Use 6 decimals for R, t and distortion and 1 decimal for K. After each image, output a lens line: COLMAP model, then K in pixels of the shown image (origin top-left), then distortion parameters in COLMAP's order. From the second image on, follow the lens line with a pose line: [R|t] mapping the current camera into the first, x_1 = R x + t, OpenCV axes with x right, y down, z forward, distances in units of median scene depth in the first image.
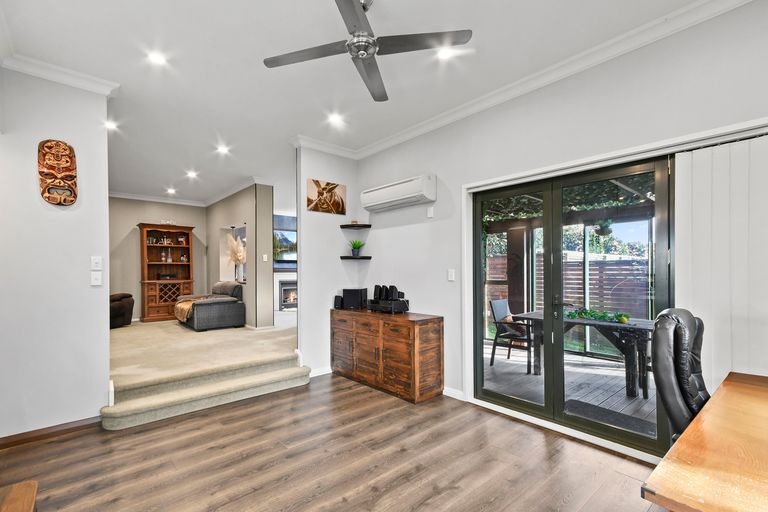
lens RADIAL K [[345.2, 0, 382.4], [0, 345.2, 266.2], [0, 0, 1]] dist [-0.000168, 0.000131]
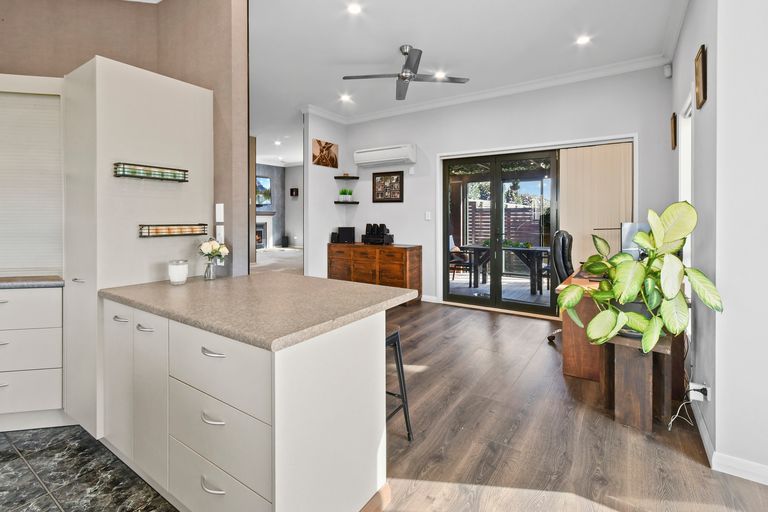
lens RADIAL K [[359.8, 0, 384.8], [0, 359.8, 213.2], [0, 0, 1]] dist [-0.054041, 0.000008]
pose [[0.963186, 0.008867, 0.268690, -0.346252], [-0.008708, 0.999960, -0.001787, 0.017265], [-0.268695, -0.000619, 0.963225, -0.353840]]
